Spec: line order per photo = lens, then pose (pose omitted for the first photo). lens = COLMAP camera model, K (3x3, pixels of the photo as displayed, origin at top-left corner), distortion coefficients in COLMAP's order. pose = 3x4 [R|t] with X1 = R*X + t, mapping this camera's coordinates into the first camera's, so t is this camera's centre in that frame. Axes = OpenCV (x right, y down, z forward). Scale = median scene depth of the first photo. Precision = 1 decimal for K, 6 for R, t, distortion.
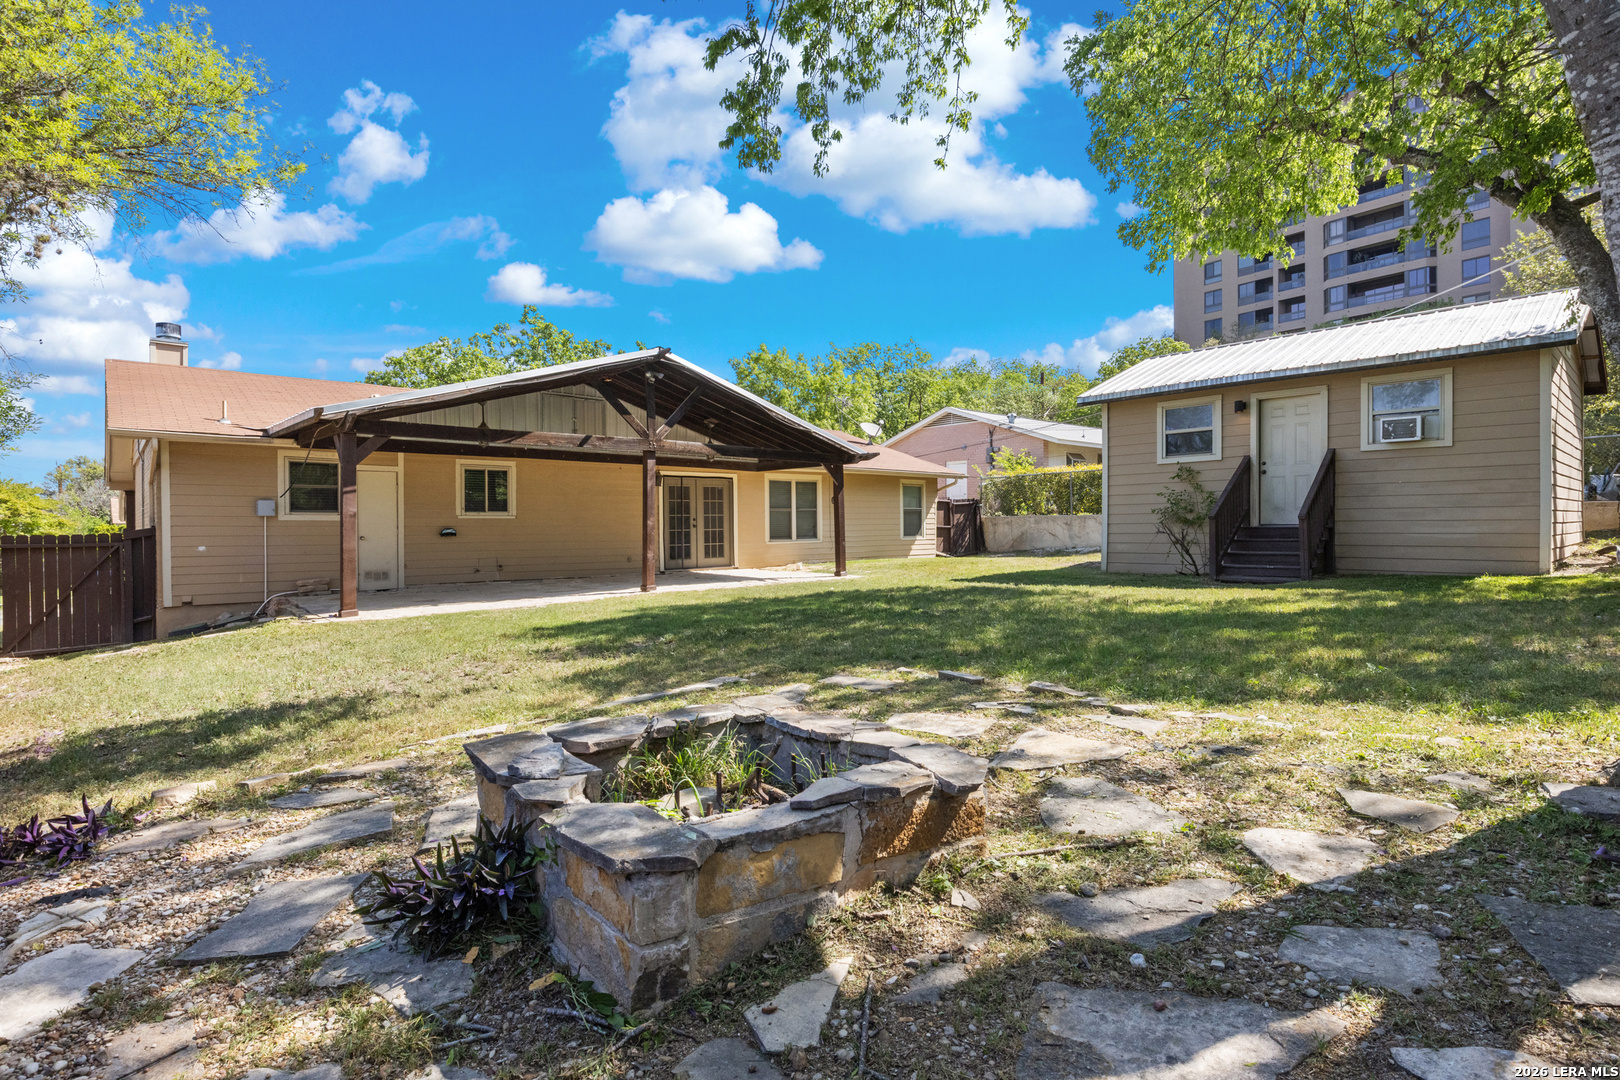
lens RADIAL K [[813.7, 0, 812.2], [0, 813.7, 525.8], [0, 0, 1]] dist [-0.004264, -0.001324]
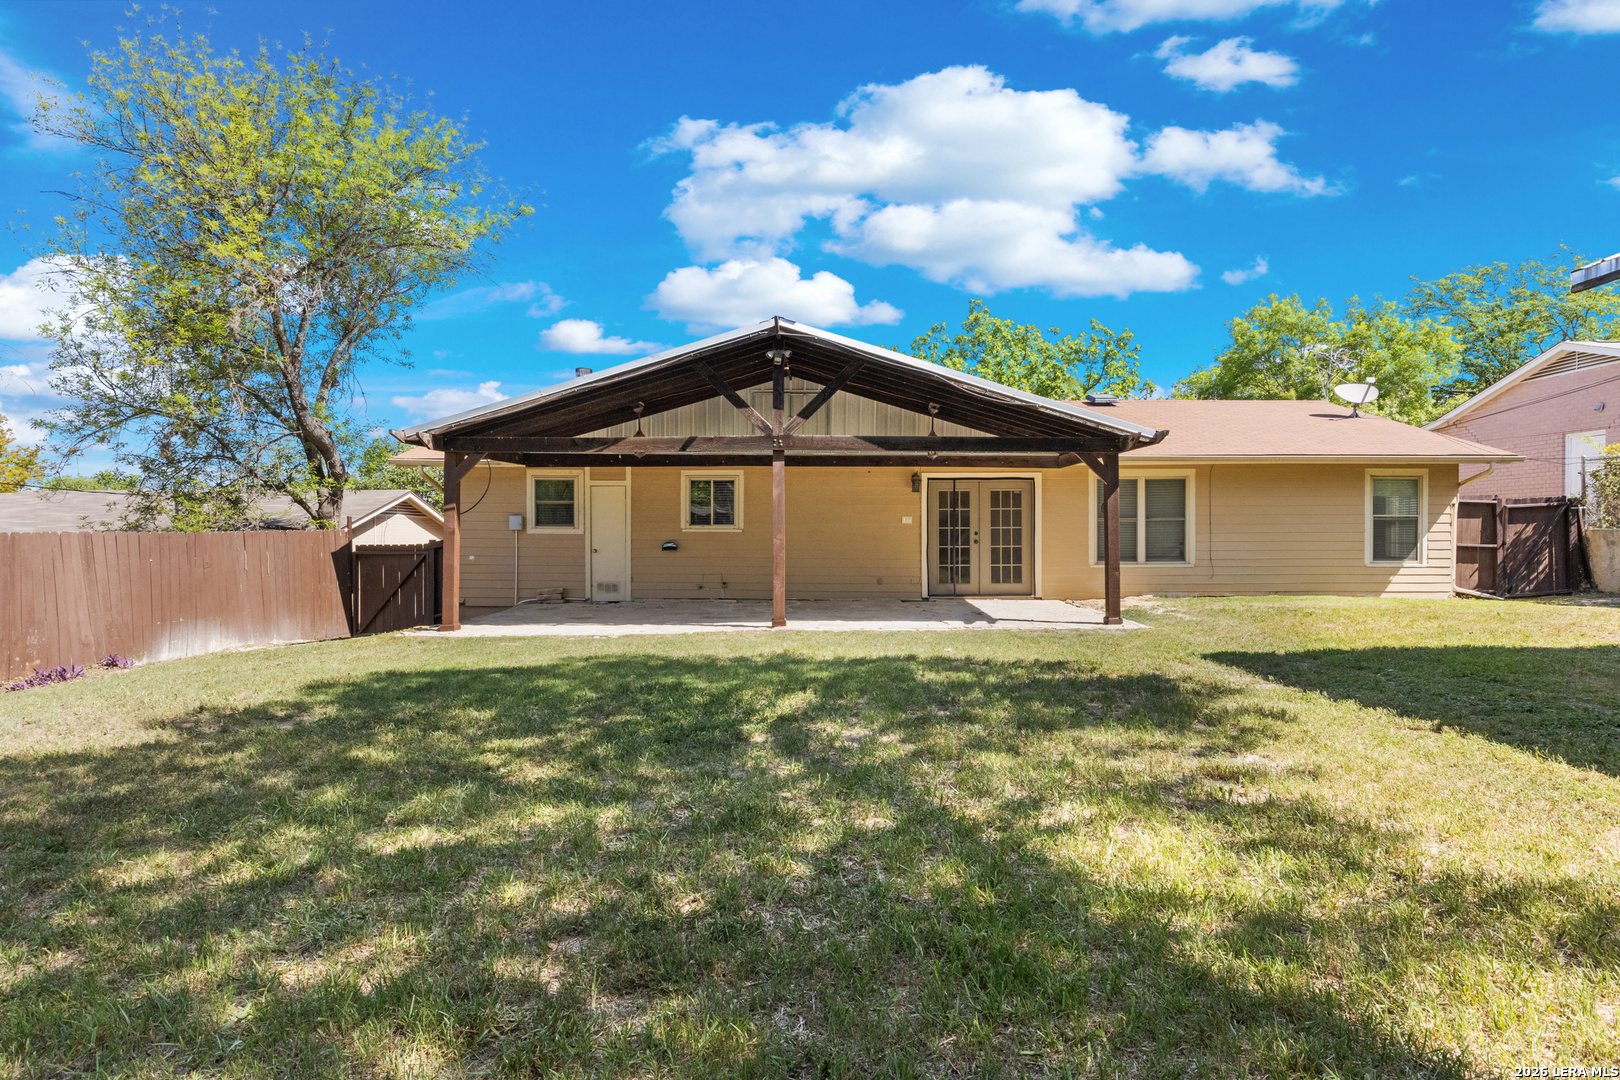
lens RADIAL K [[813.7, 0, 812.2], [0, 813.7, 525.8], [0, 0, 1]] dist [-0.004264, -0.001324]
pose [[0.737372, 0.002354, -0.675483, 0.268347], [-0.005687, 0.999980, -0.002723, -0.011899], [0.675463, 0.005850, 0.737371, 0.322617]]
